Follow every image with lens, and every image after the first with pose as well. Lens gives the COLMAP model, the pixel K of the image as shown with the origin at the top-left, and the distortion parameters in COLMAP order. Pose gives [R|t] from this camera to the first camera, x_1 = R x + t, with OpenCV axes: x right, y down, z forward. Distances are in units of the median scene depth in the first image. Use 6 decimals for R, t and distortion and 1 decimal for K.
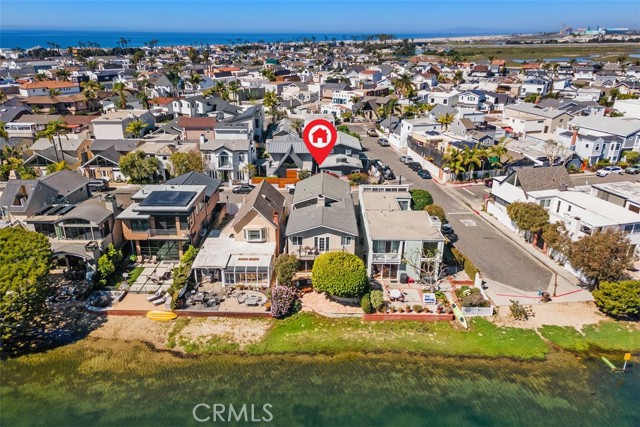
lens RADIAL K [[451.8, 0, 320.0], [0, 451.8, 213.5], [0, 0, 1]] dist [0.025310, 0.039914]
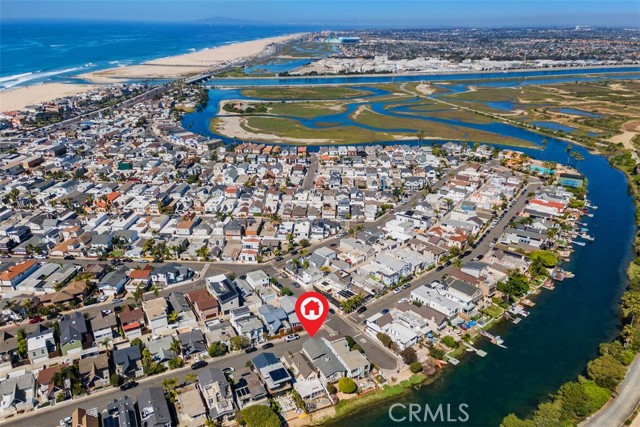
lens RADIAL K [[451.8, 0, 320.0], [0, 451.8, 213.5], [0, 0, 1]] dist [0.025310, 0.039914]
pose [[0.892781, -0.161314, 0.420618, -1.237073], [0.169223, 0.985400, 0.018735, -1.116764], [-0.417499, 0.054451, 0.907044, -1.861225]]
